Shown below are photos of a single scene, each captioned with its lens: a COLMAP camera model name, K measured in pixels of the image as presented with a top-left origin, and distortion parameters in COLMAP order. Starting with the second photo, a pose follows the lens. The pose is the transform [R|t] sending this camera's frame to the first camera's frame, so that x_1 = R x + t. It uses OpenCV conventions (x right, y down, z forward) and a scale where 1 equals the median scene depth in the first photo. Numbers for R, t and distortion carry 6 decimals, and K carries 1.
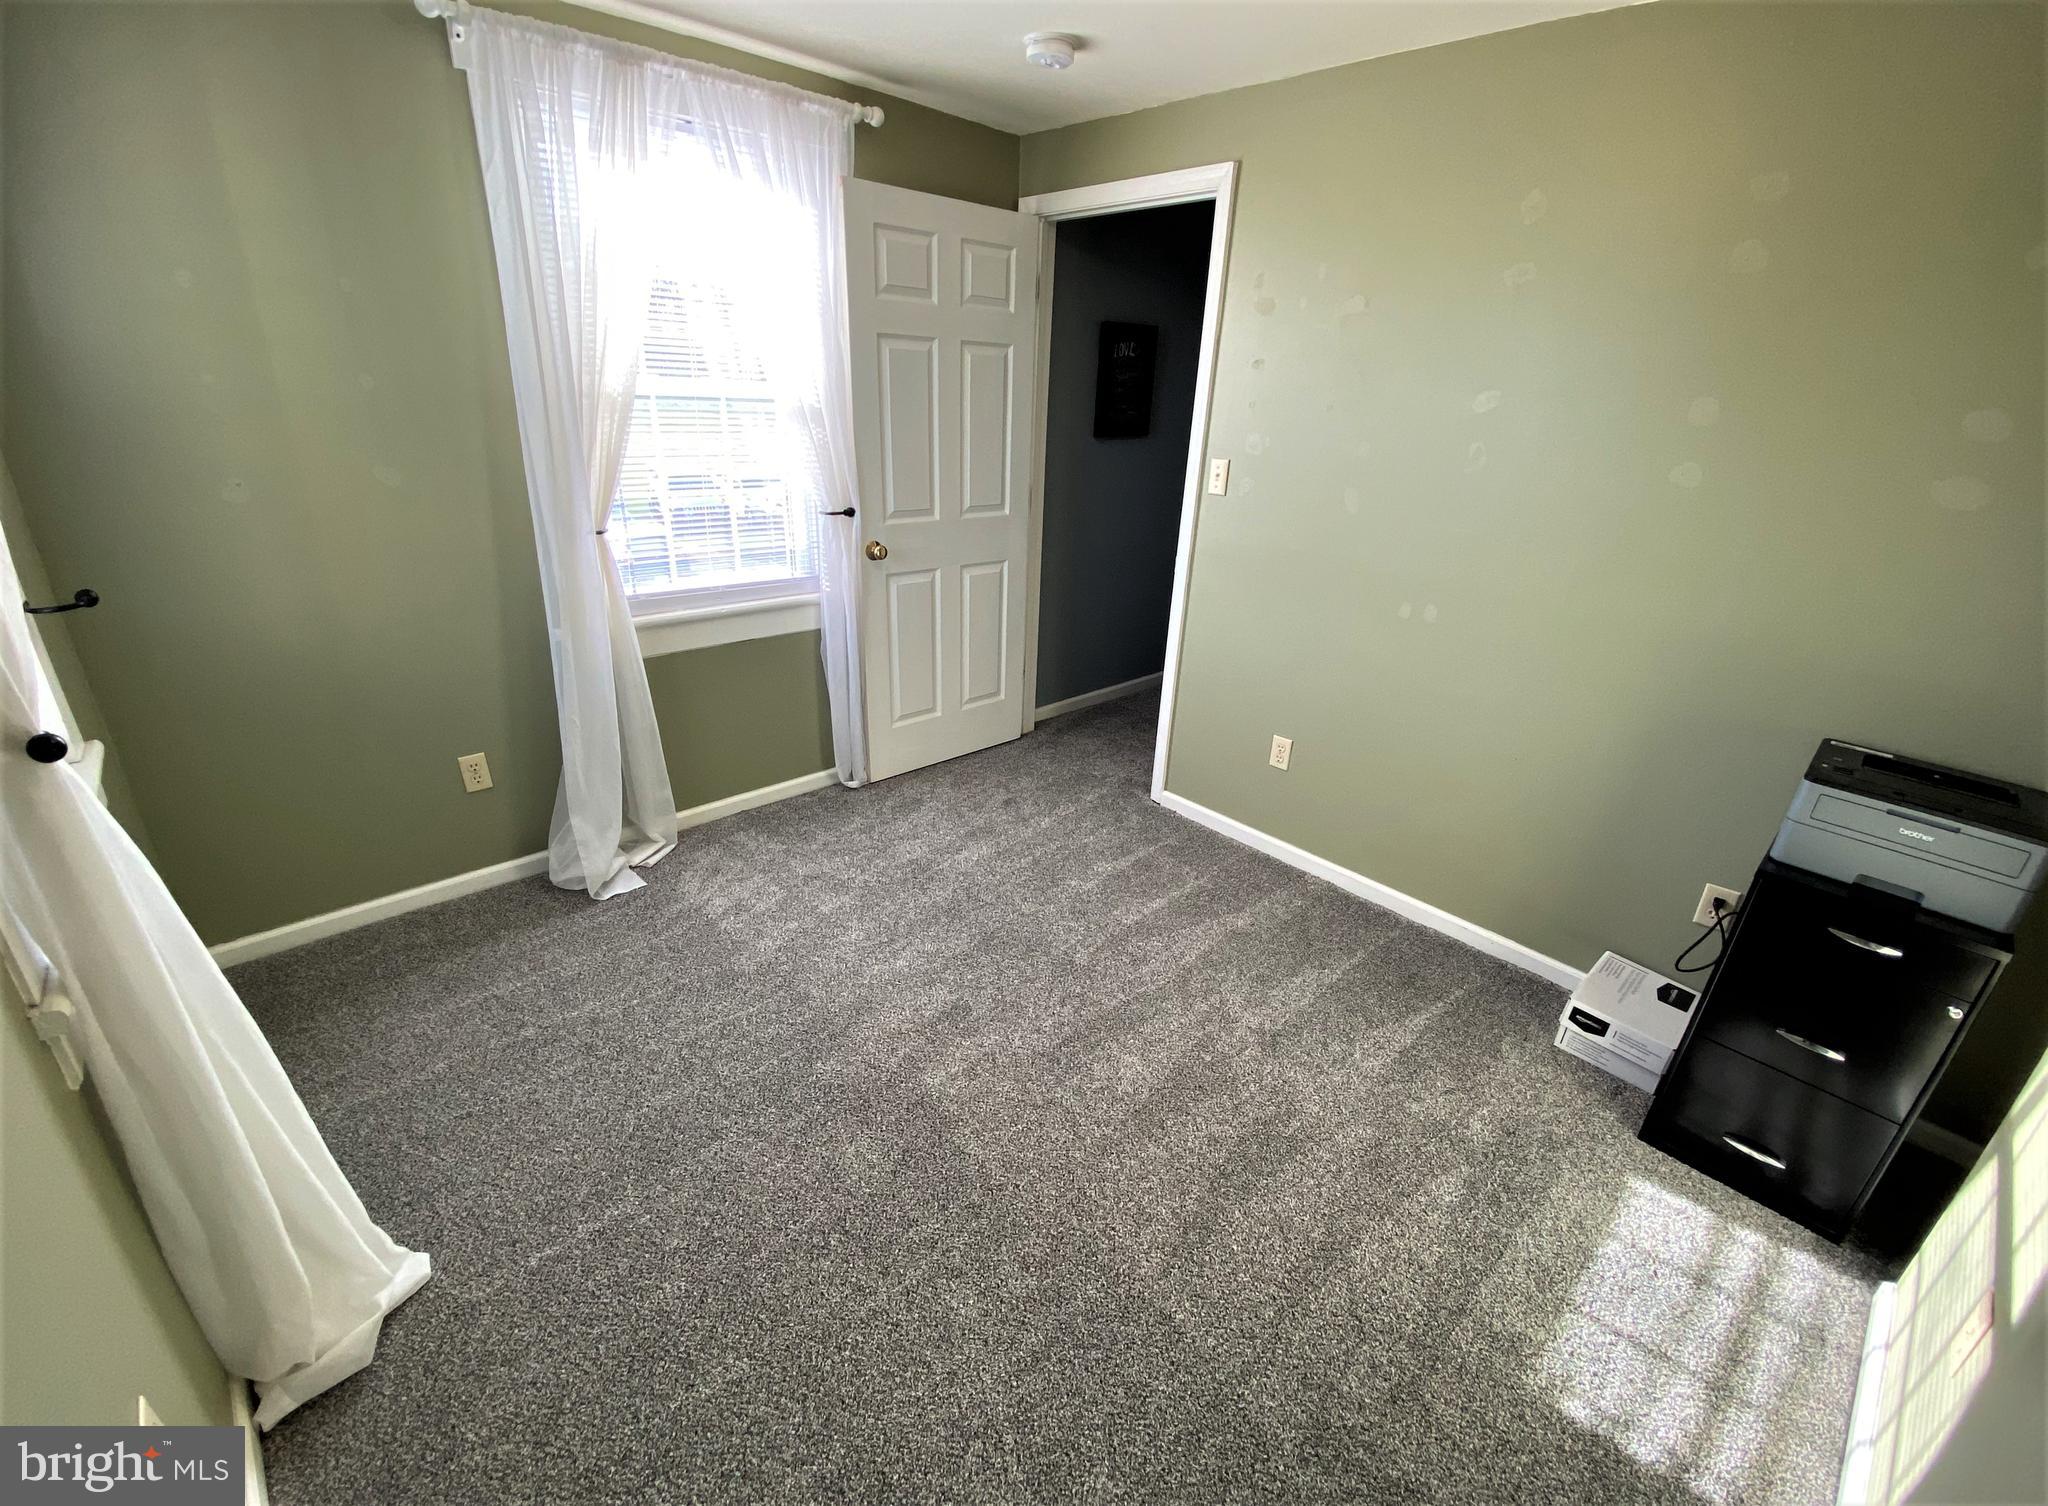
lens RADIAL K [[837.8, 0, 1024.0], [0, 837.8, 753.0], [0, 0, 1]] dist [0.001531, -0.014332]
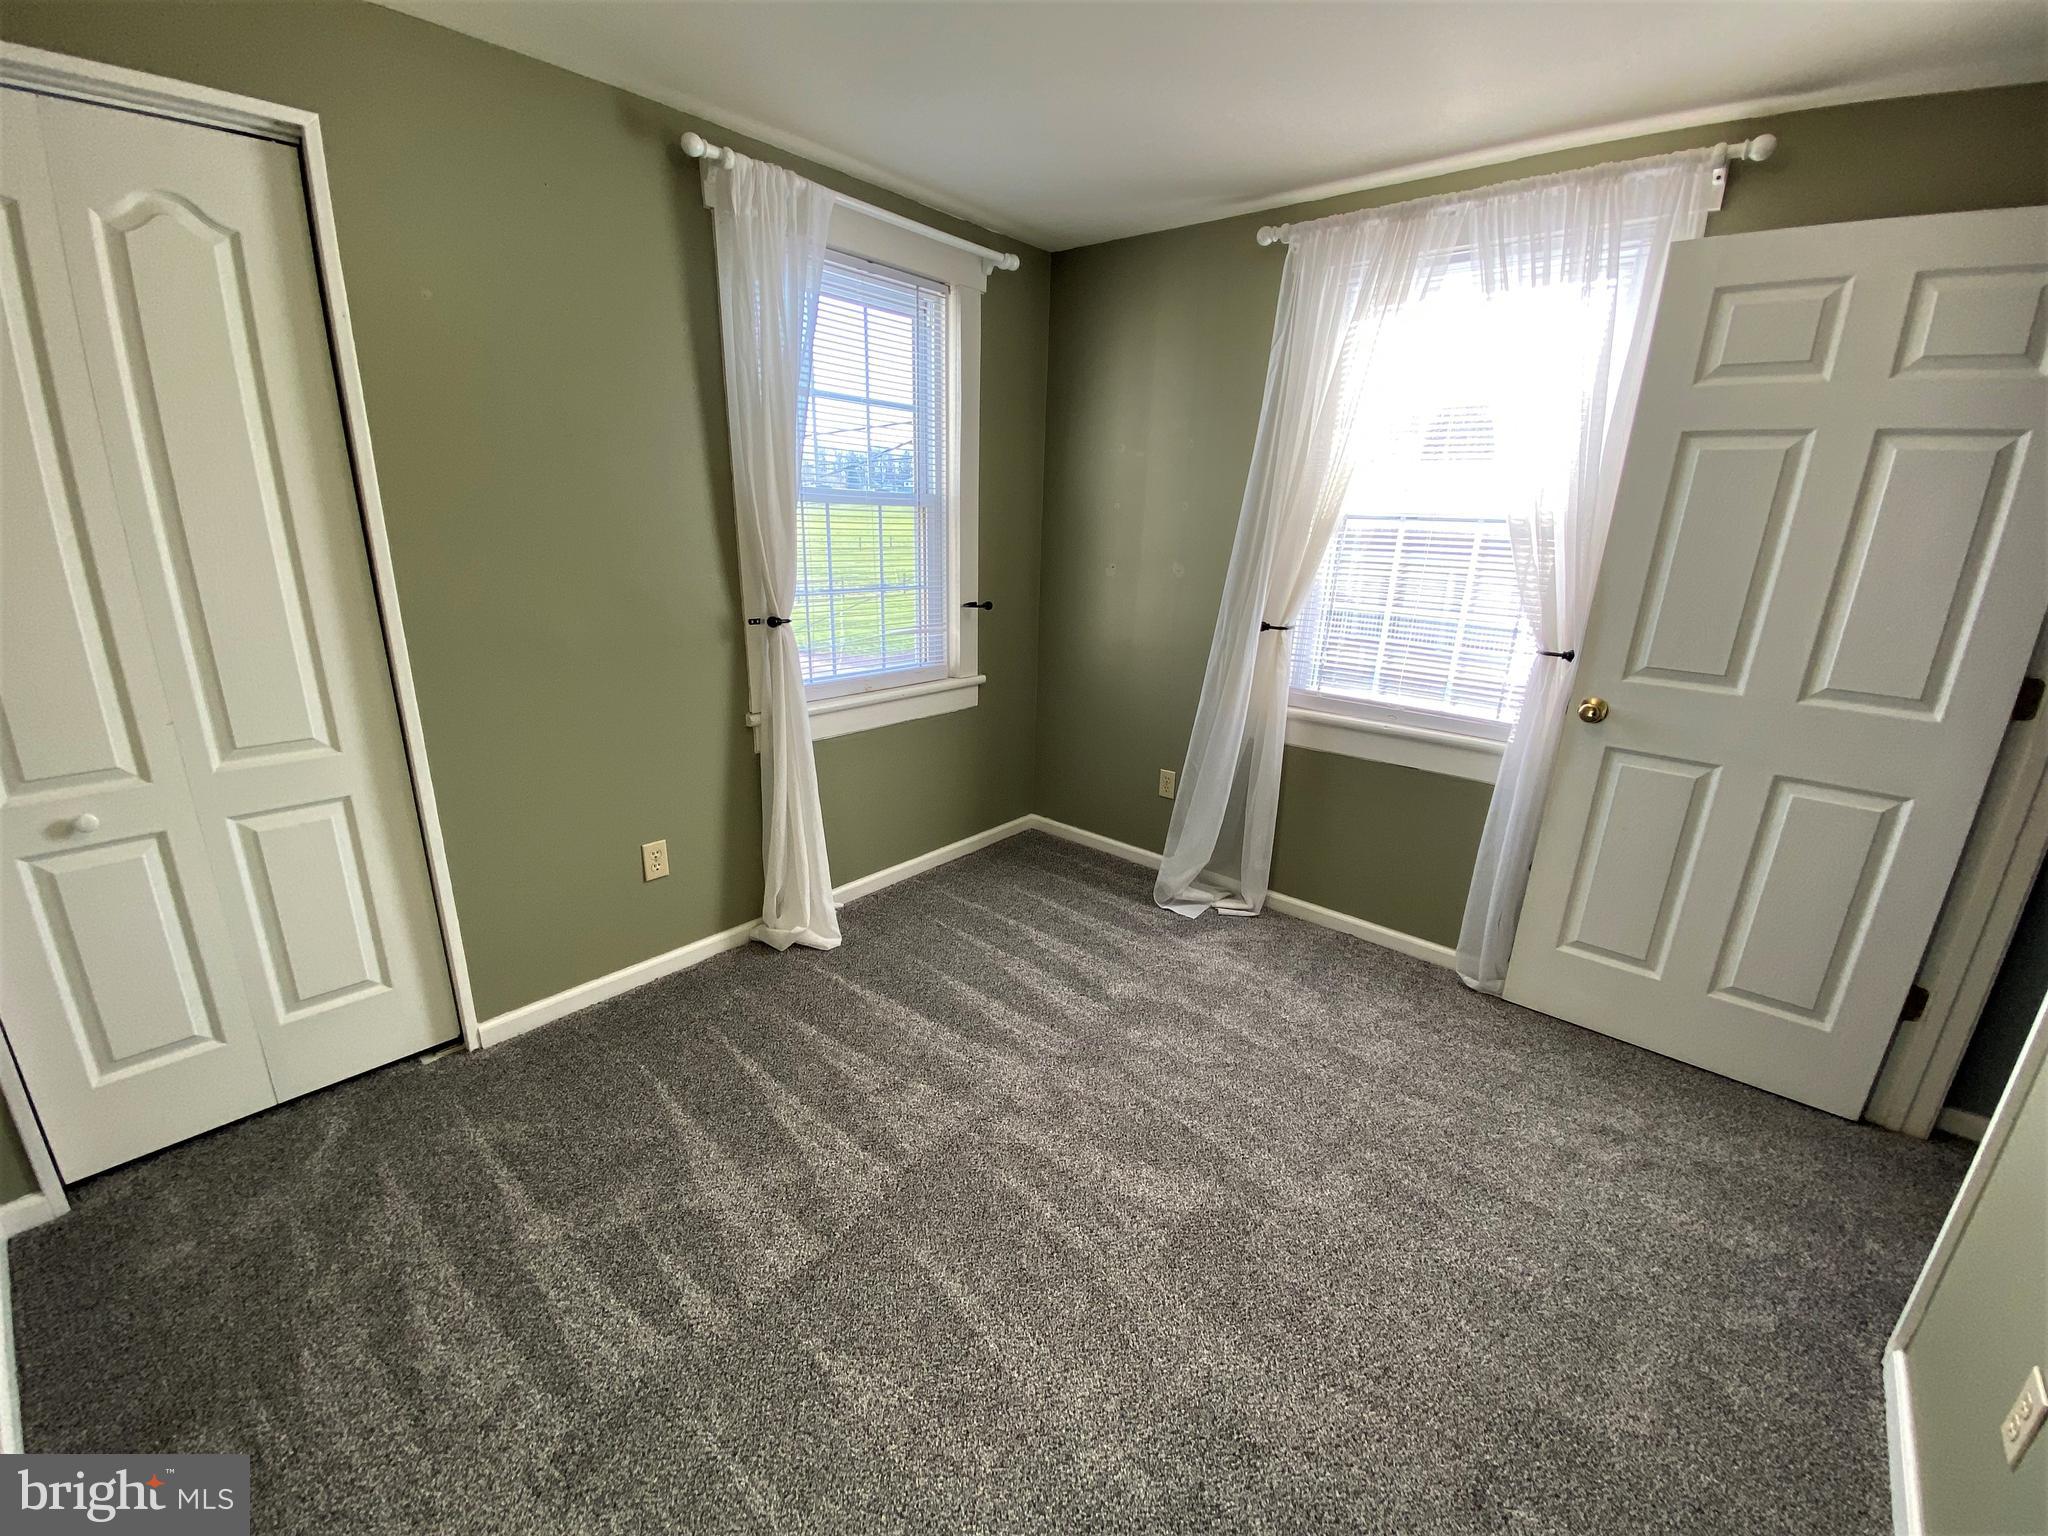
lens RADIAL K [[812.6, 0, 1024.0], [0, 812.6, 768.0], [0, 0, 1]] dist [-0.001782, -0.018297]
pose [[0.109900, 0.258234, -0.959811, 0.483178], [-0.407146, 0.892623, 0.193538, -0.133758], [0.906727, 0.369514, 0.203238, 0.427624]]
